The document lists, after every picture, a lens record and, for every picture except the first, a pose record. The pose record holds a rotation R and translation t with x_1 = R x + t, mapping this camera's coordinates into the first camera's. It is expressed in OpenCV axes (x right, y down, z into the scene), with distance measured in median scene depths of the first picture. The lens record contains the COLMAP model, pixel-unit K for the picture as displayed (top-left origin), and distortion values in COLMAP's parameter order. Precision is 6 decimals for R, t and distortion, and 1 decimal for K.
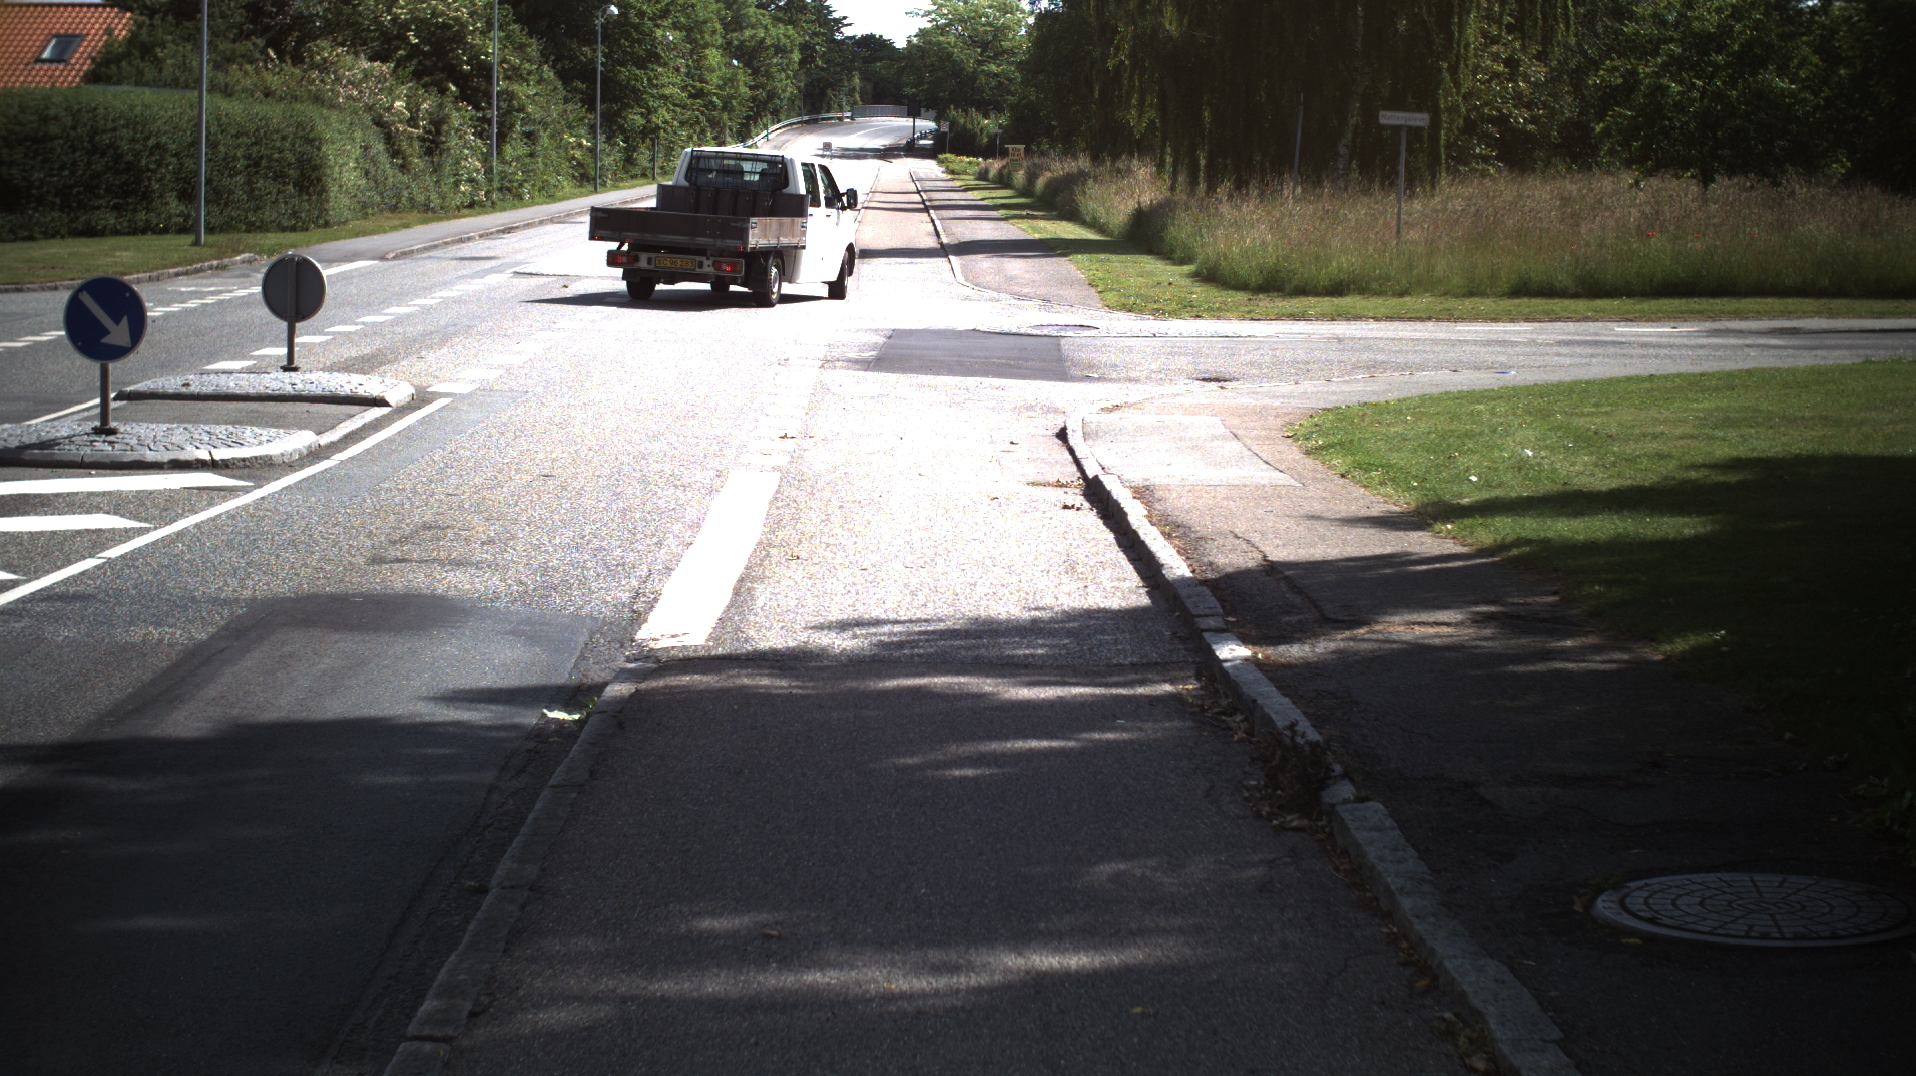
lens RADIAL K [[3396.8, 0, 958.0], [0, 3396.8, 538.0], [0, 0, 1]] dist [-0.300191, 0.445508]
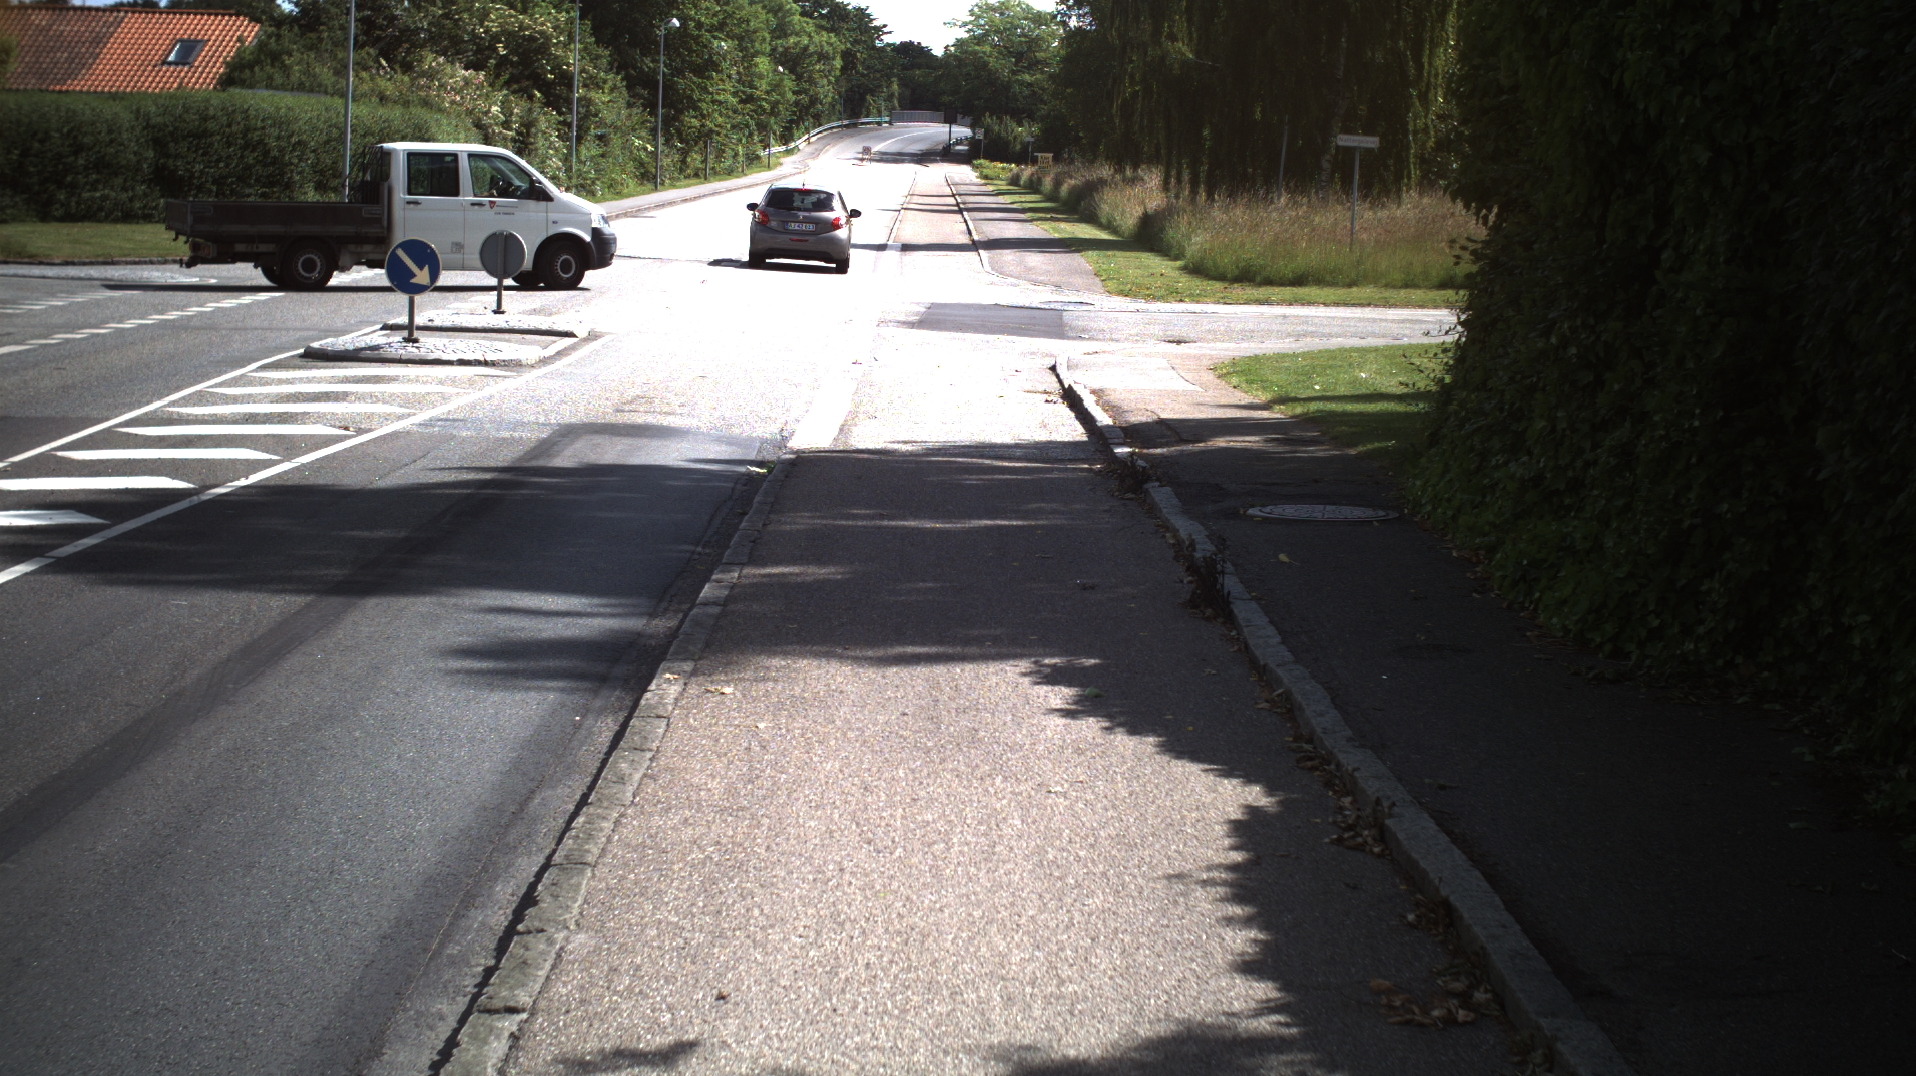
lens RADIAL K [[3396.8, 0, 958.0], [0, 3396.8, 538.0], [0, 0, 1]] dist [-0.300191, 0.445508]
pose [[0.999802, 0.017994, -0.008481, 0.001526], [-0.018005, 0.999837, -0.001228, 0.014180], [0.008458, 0.001381, 0.999963, -0.135410]]
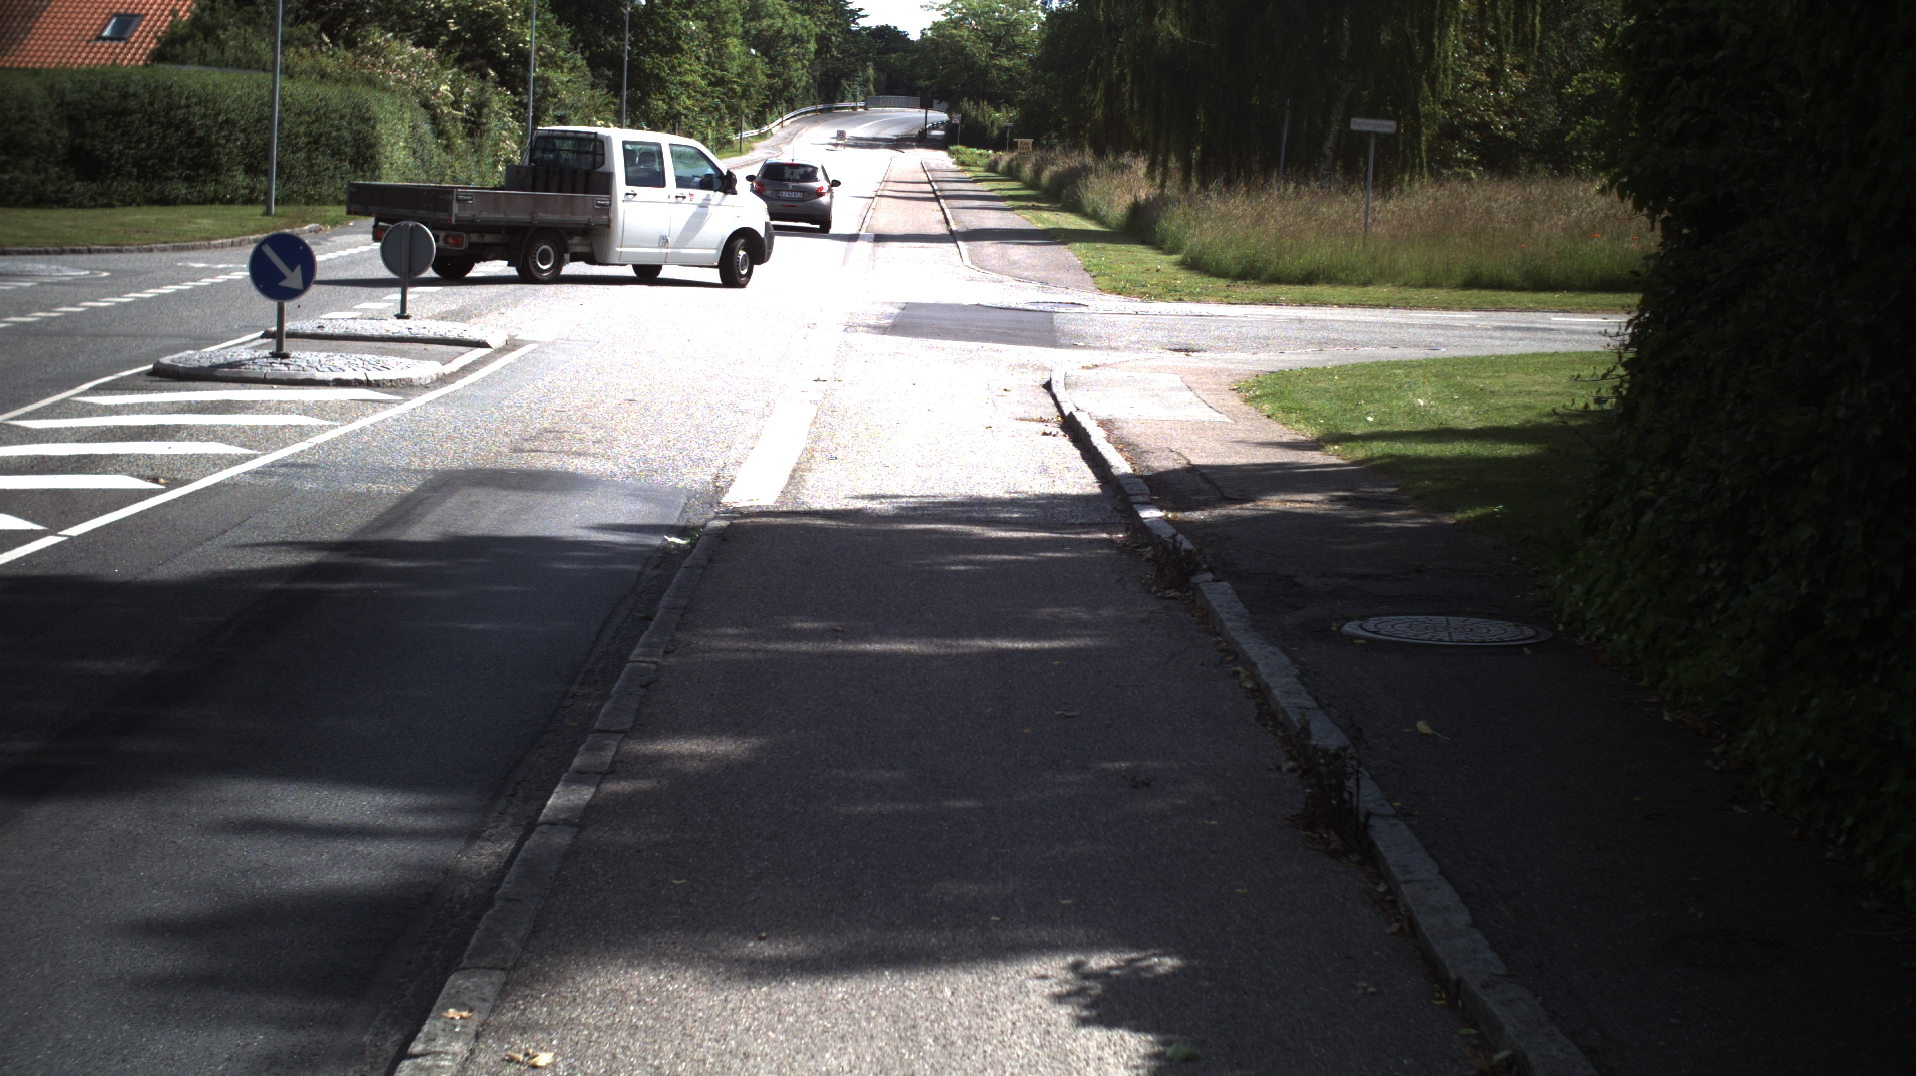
lens RADIAL K [[3396.8, 0, 958.0], [0, 3396.8, 538.0], [0, 0, 1]] dist [-0.300191, 0.445508]
pose [[0.999729, 0.023270, -0.000584, 0.000308], [-0.023268, 0.999726, 0.002631, 0.007031], [0.000645, -0.002617, 0.999996, -0.067620]]
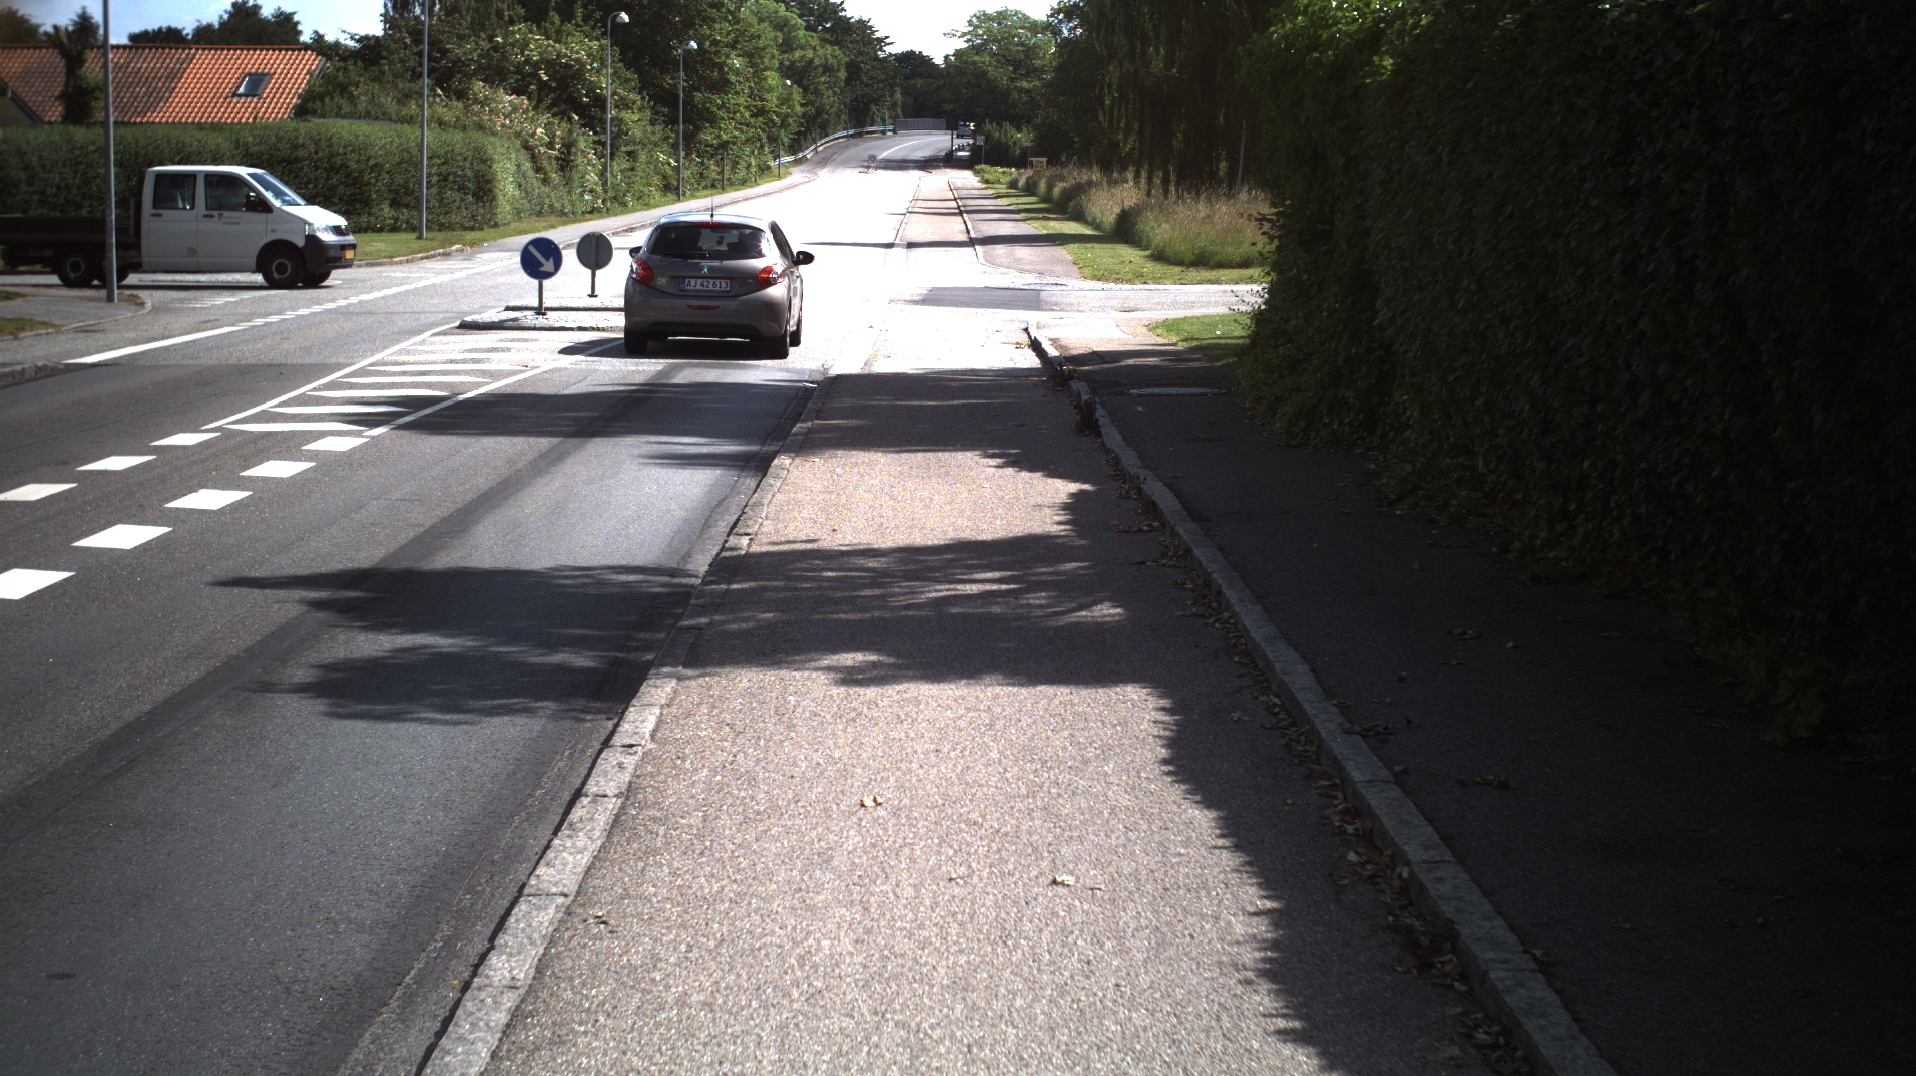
lens RADIAL K [[3396.8, 0, 958.0], [0, 3396.8, 538.0], [0, 0, 1]] dist [-0.300191, 0.445508]
pose [[0.999910, -0.005088, -0.012444, 0.005507], [0.005056, 0.999984, -0.002660, 0.028717], [0.012458, 0.002597, 0.999919, -0.271018]]
